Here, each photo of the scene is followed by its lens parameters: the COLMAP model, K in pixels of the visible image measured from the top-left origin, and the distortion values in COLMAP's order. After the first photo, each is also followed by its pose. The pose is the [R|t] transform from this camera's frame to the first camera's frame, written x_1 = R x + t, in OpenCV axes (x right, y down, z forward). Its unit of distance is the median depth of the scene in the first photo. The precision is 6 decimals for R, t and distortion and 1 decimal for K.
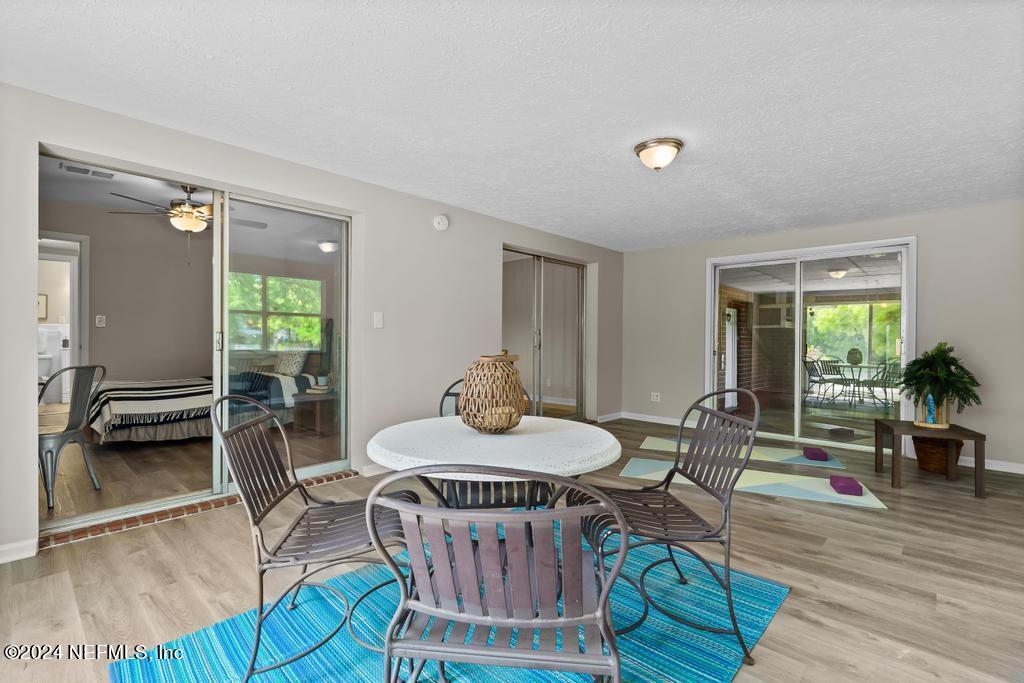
lens RADIAL K [[474.0, 0, 510.7], [0, 474.0, 356.5], [0, 0, 1]] dist [-0.000570, -0.000031]
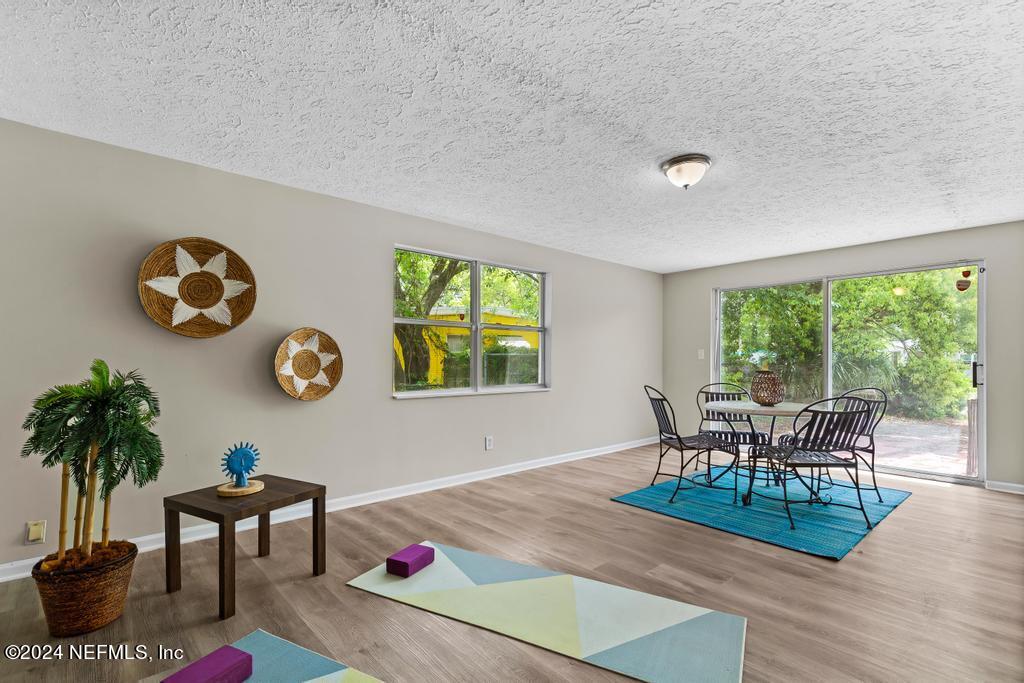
lens RADIAL K [[474.0, 0, 510.7], [0, 474.0, 356.5], [0, 0, 1]] dist [-0.000570, -0.000031]
pose [[-0.999365, -0.003511, 0.035456, 0.814238], [-0.003667, 0.999984, -0.004343, -0.025890], [-0.035440, -0.004470, -0.999362, 2.499605]]
